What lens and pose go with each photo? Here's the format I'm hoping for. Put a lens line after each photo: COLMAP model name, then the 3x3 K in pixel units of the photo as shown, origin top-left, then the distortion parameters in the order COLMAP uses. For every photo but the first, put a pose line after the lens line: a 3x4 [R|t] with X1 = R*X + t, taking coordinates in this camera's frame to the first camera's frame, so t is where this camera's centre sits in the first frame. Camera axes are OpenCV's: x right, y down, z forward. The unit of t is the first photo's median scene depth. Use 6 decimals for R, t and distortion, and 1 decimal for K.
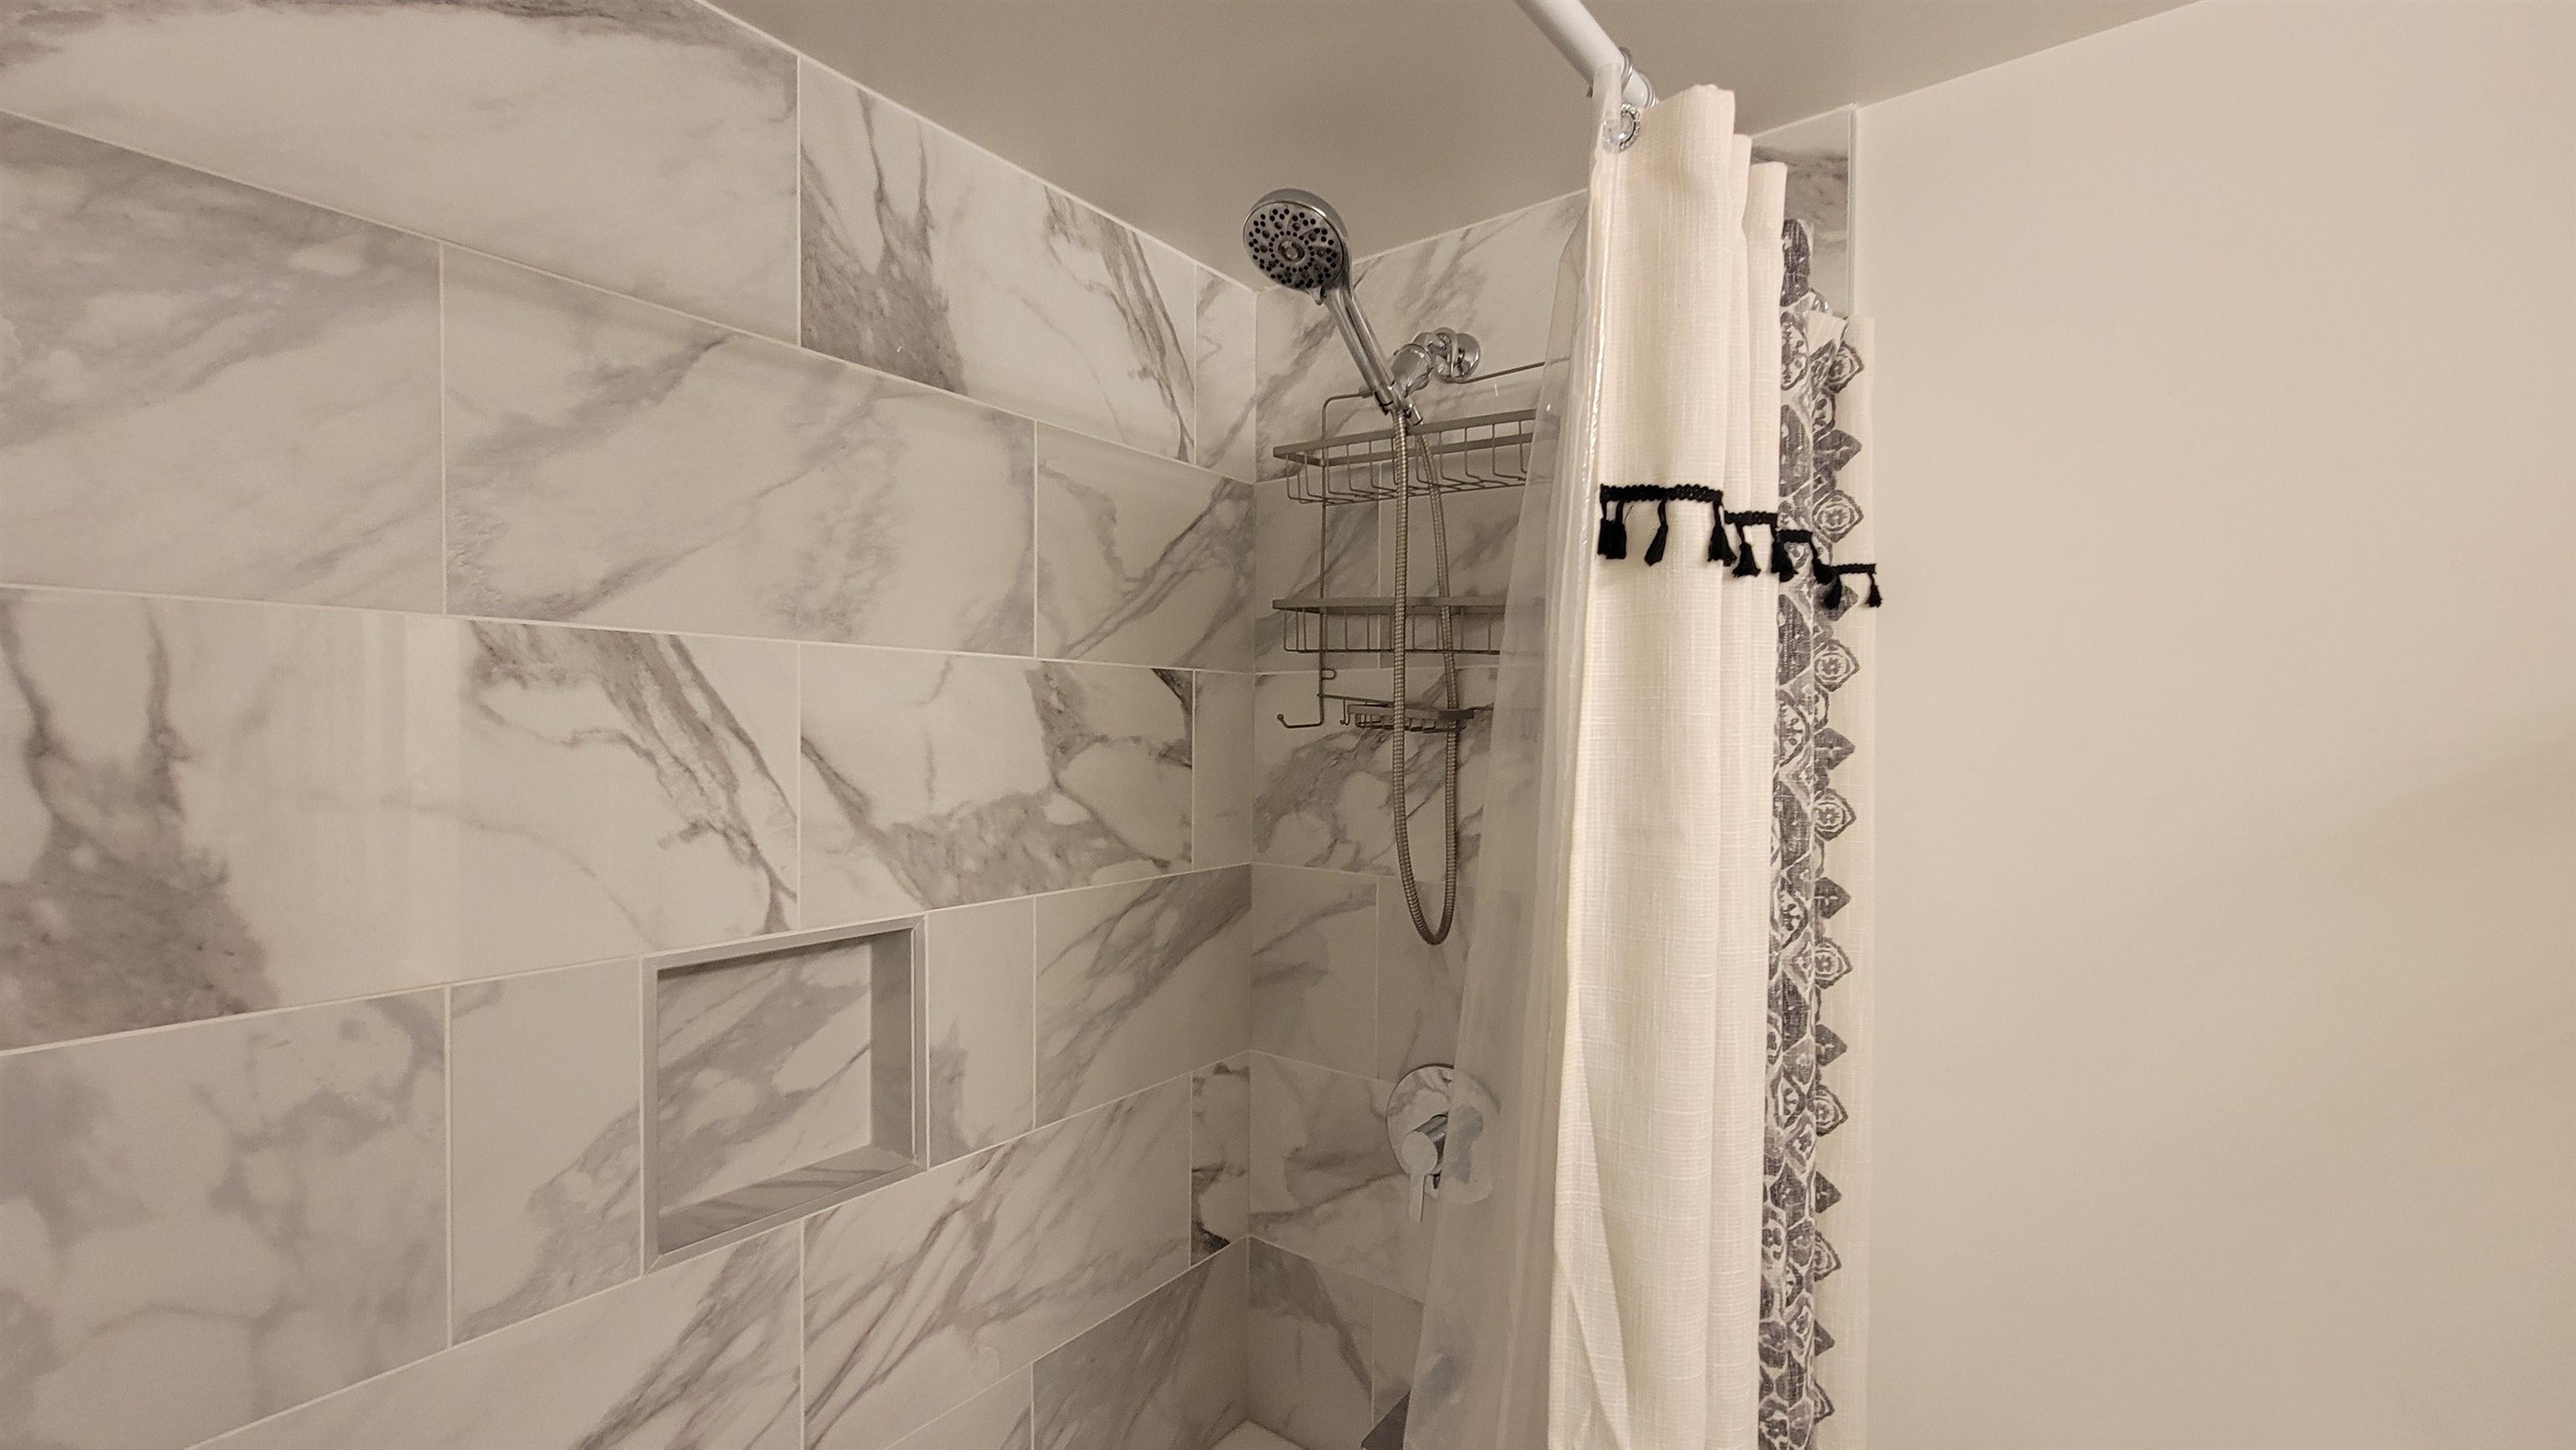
lens RADIAL K [[1048.6, 0, 1279.3], [0, 1048.6, 748.2], [0, 0, 1]] dist [-0.004067, 0.000217]
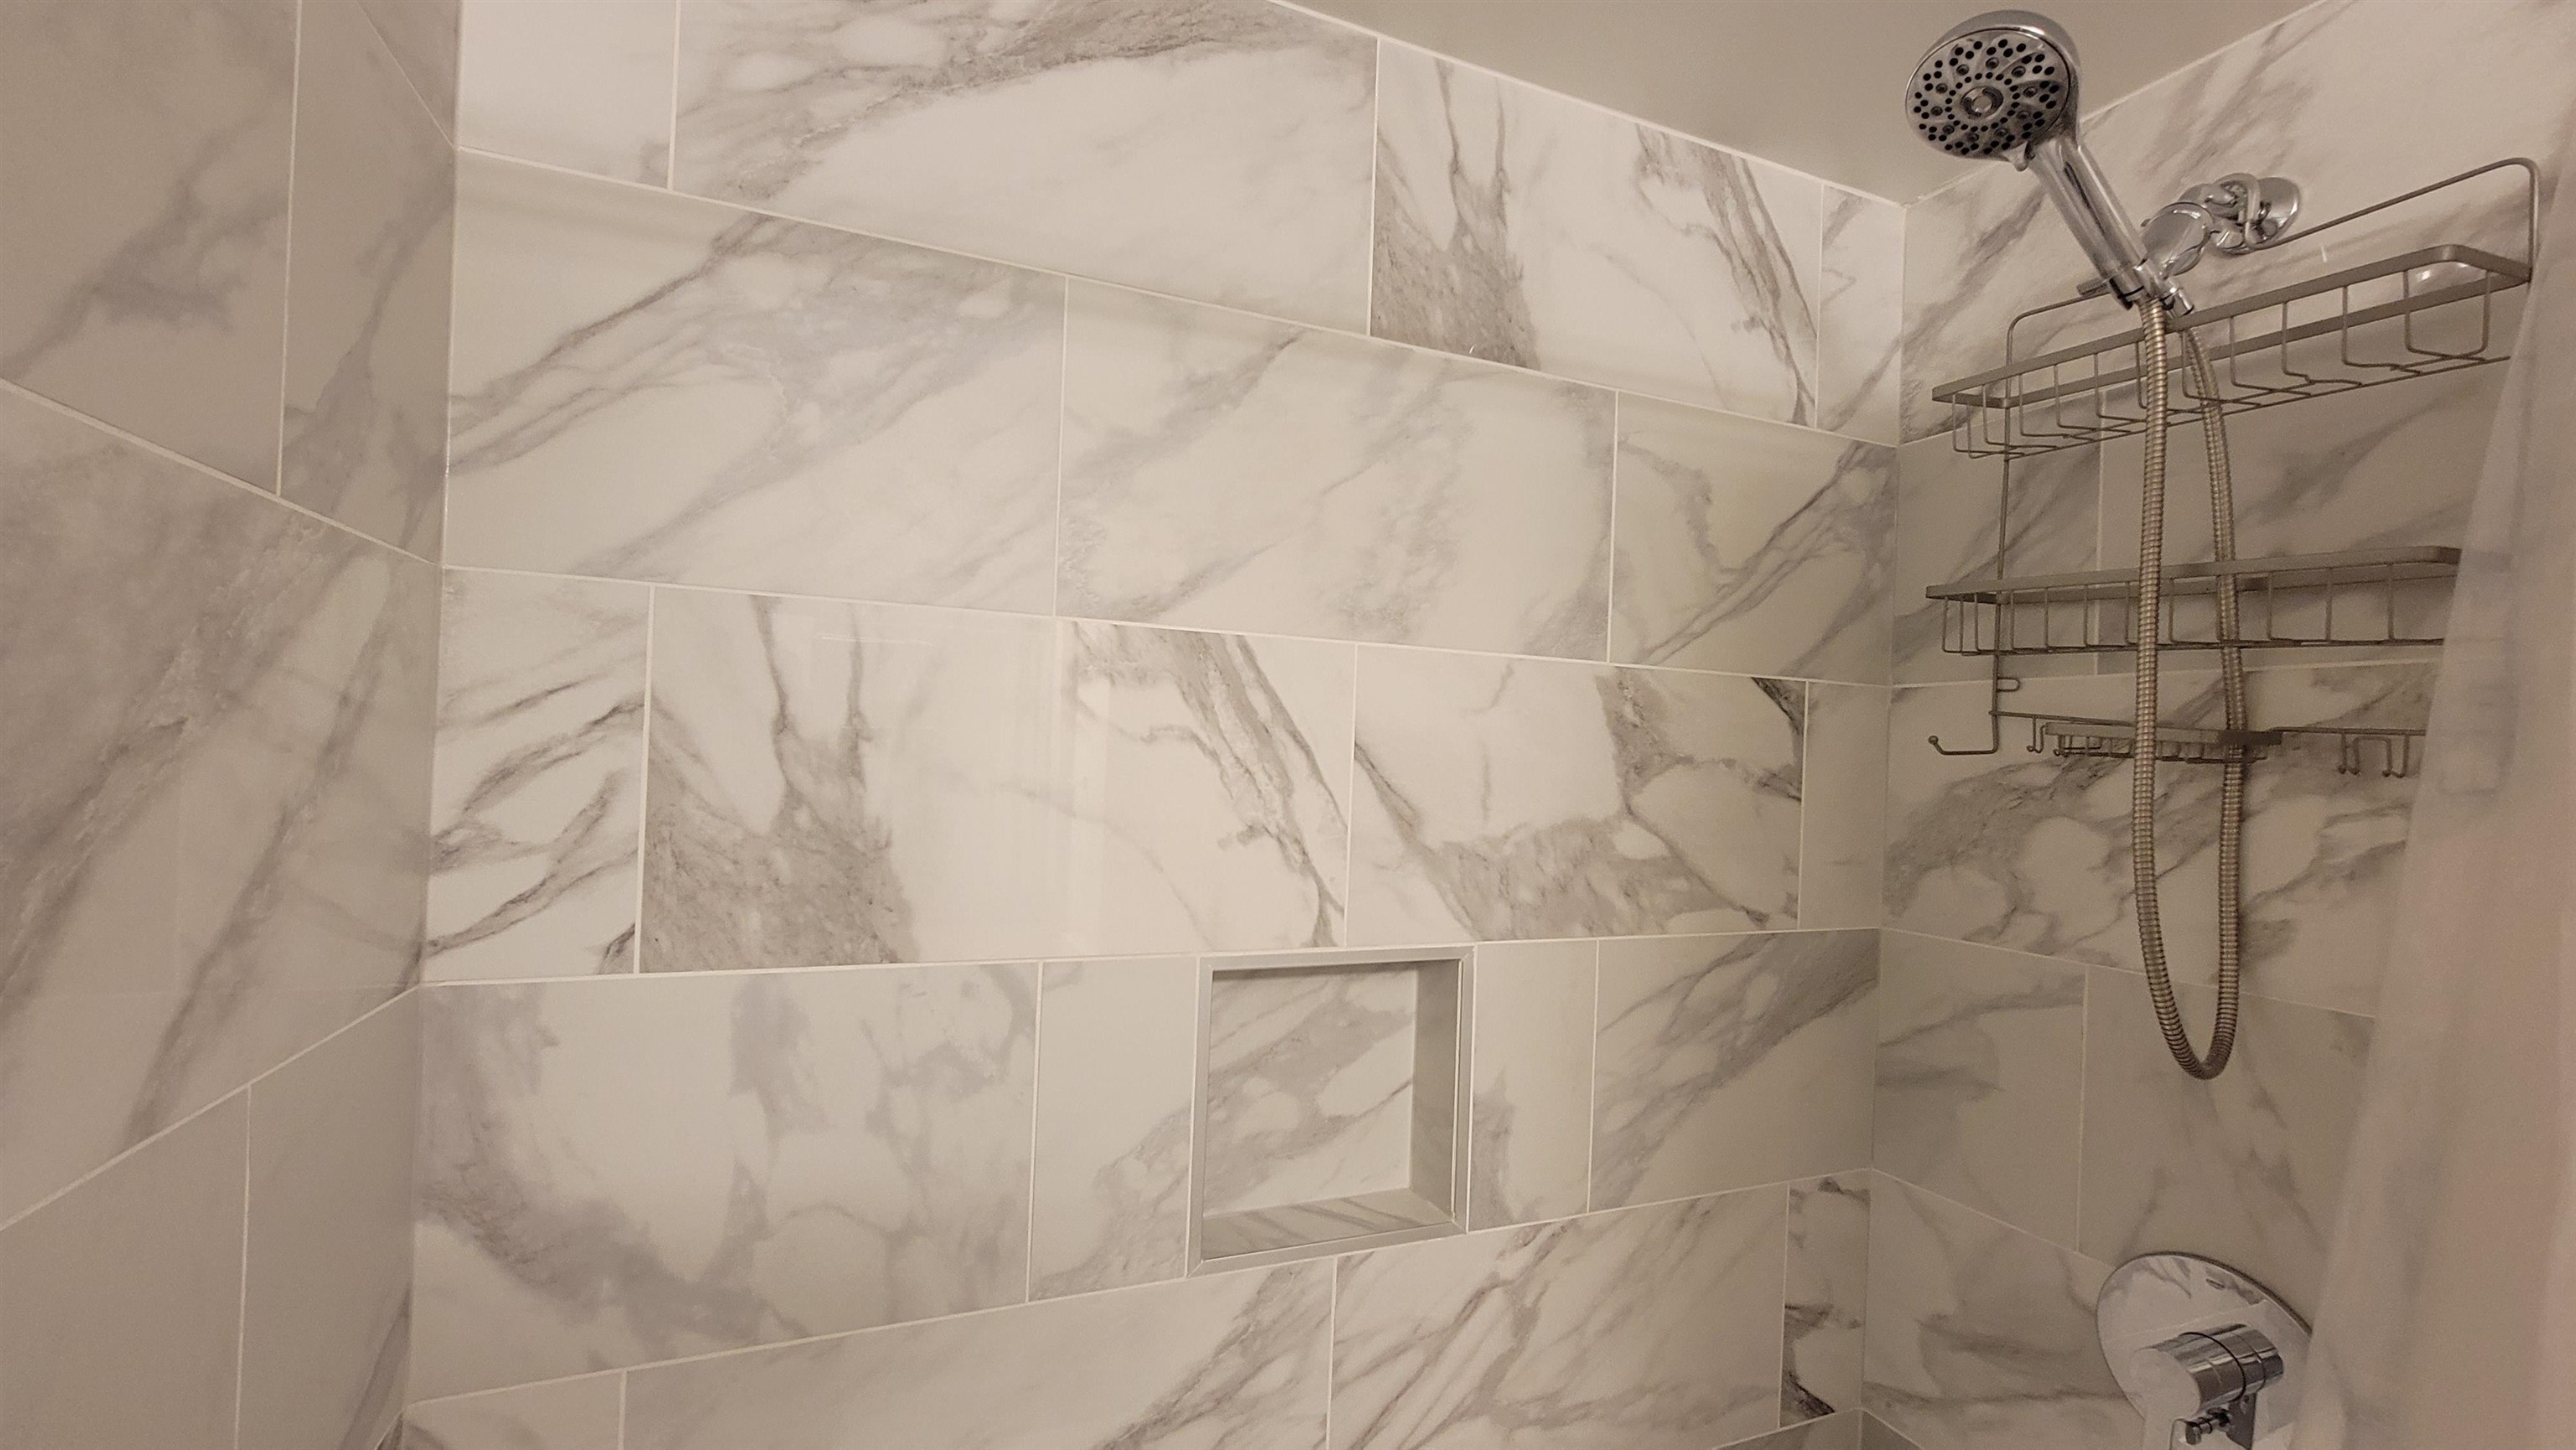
lens RADIAL K [[1055.9, 0, 1278.3], [0, 1055.9, 749.3], [0, 0, 1]] dist [-0.005349, 0.004301]
pose [[0.865751, 0.023100, -0.499942, -0.031652], [-0.040690, 0.998876, -0.024311, 0.017538], [0.498819, 0.041390, 0.865718, 0.114114]]
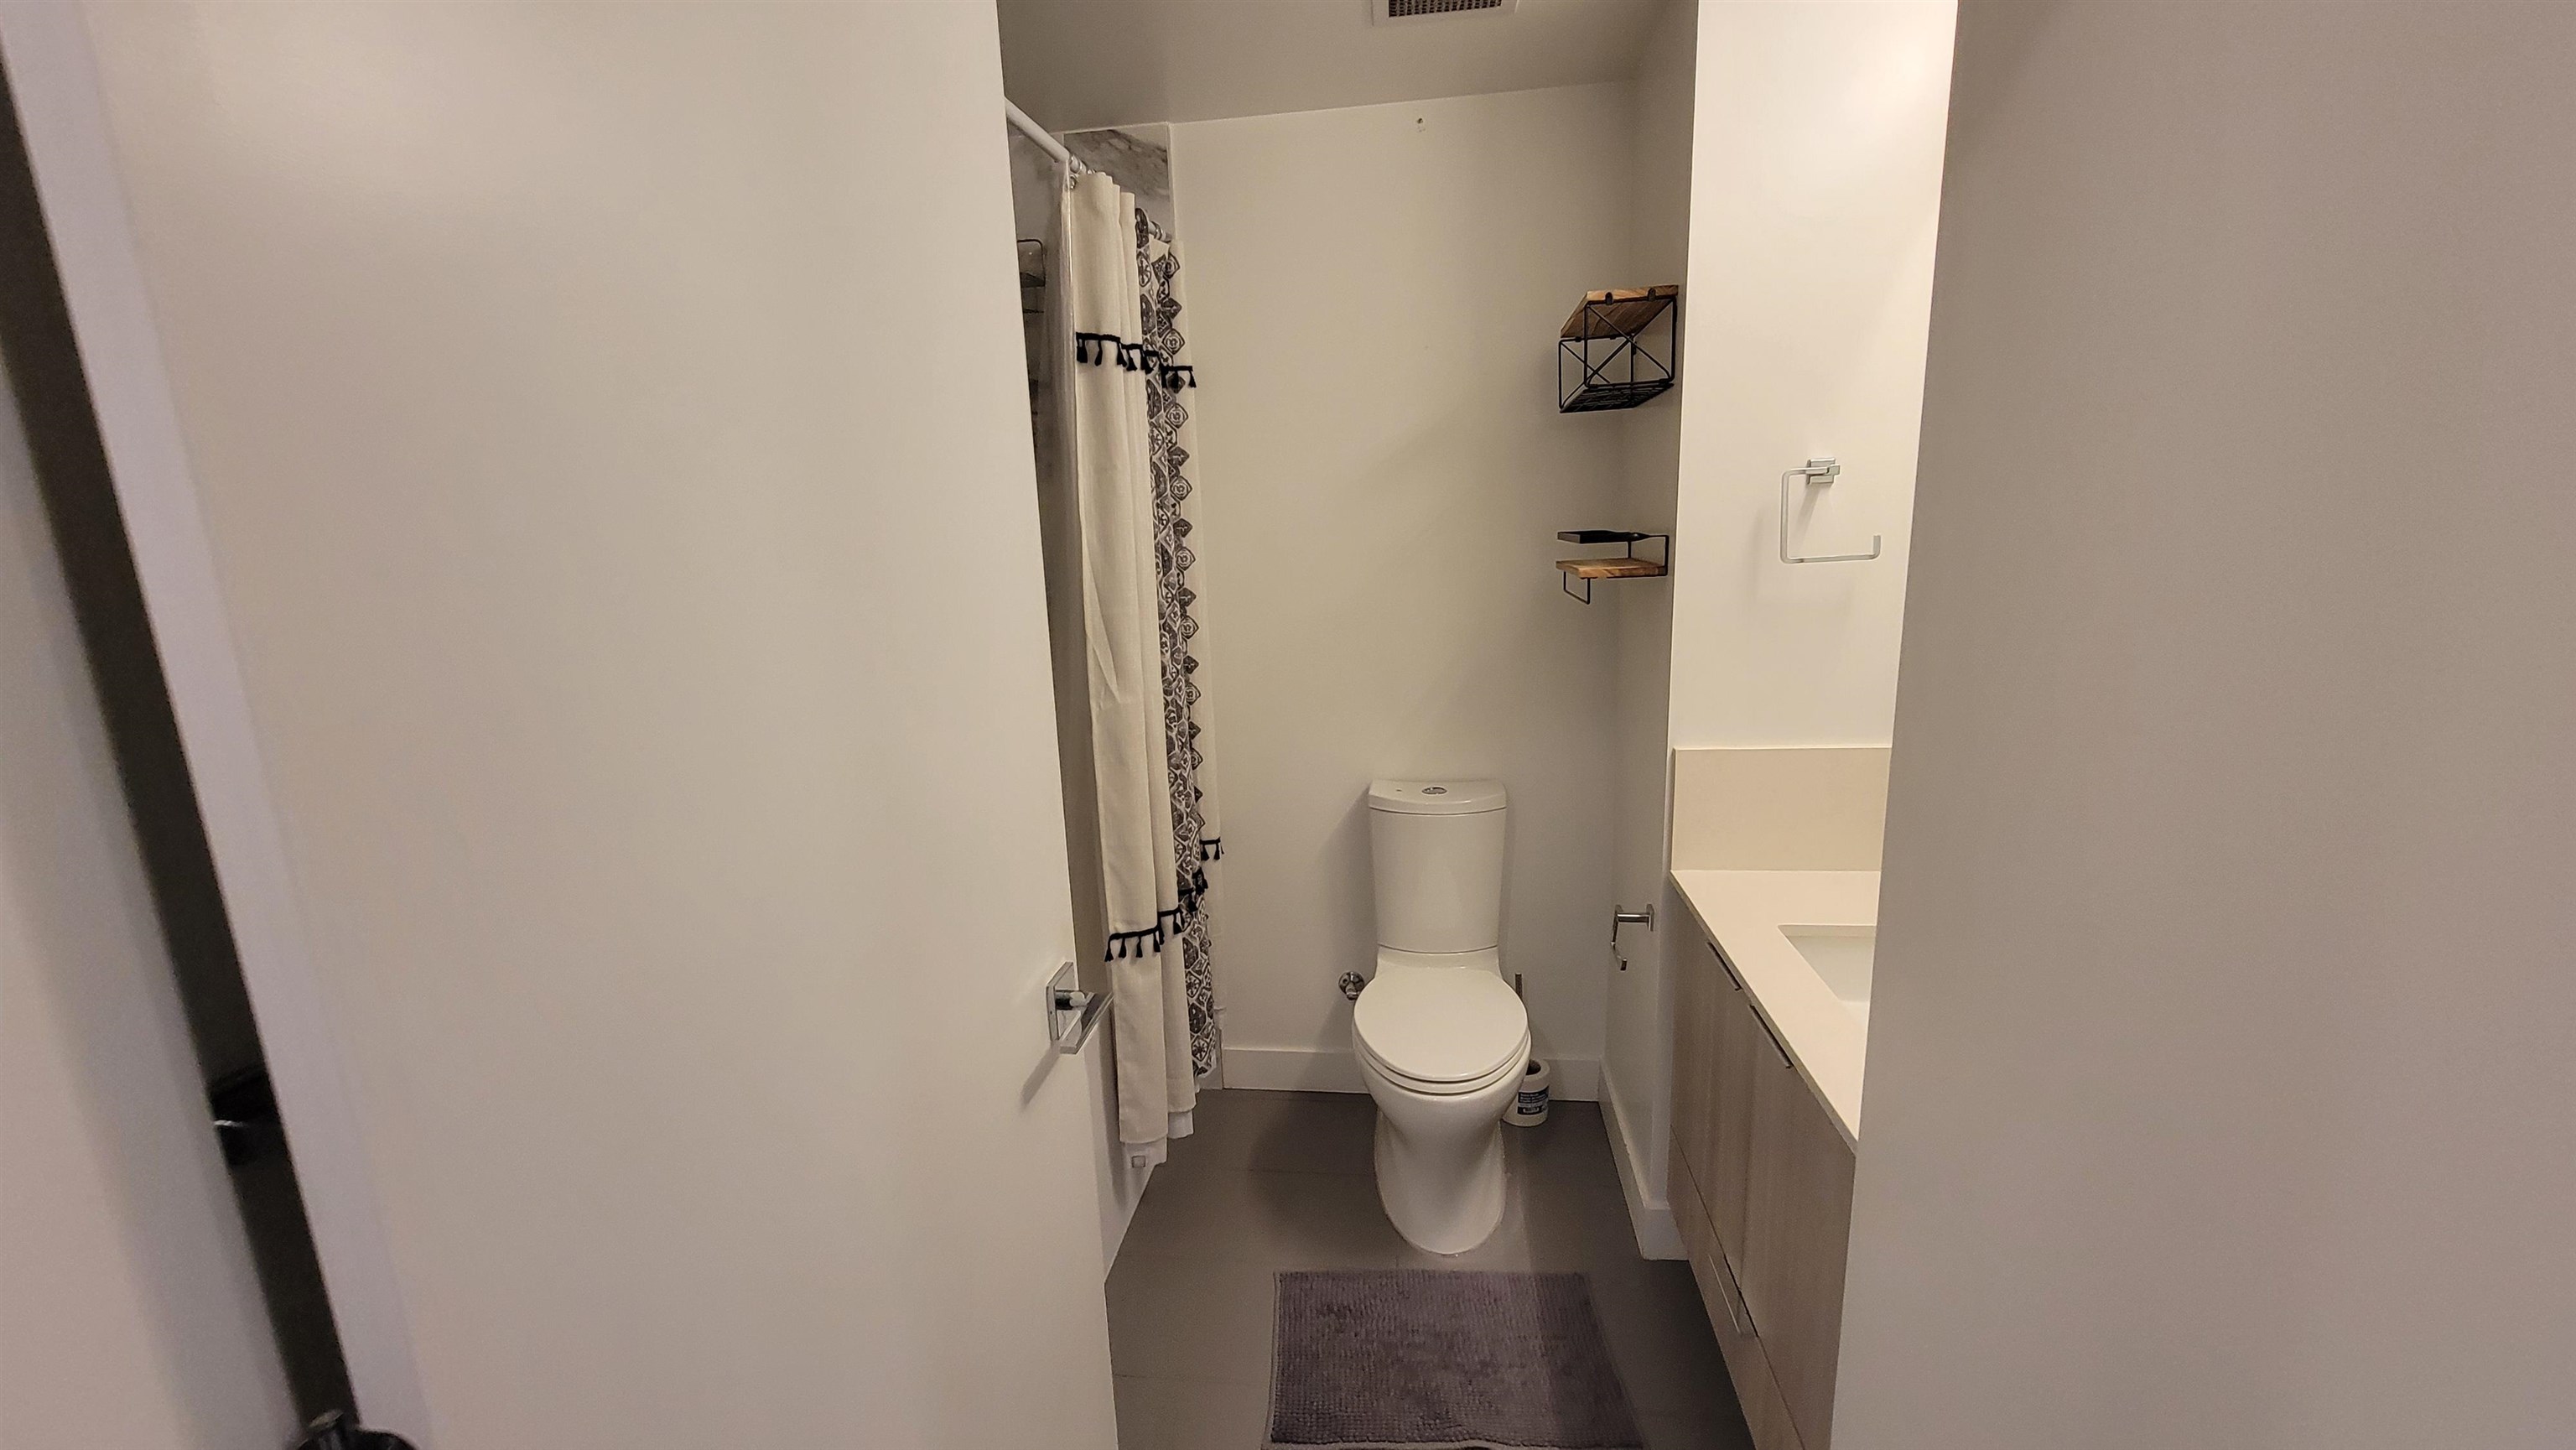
lens RADIAL K [[1045.4, 0, 1278.3], [0, 1045.4, 748.3], [0, 0, 1]] dist [-0.002623, 0.000385]
pose [[0.865883, -0.145976, 0.478475, -0.336903], [0.053646, 0.978058, 0.201308, 0.136366], [-0.497362, -0.148641, 0.854714, -0.839611]]
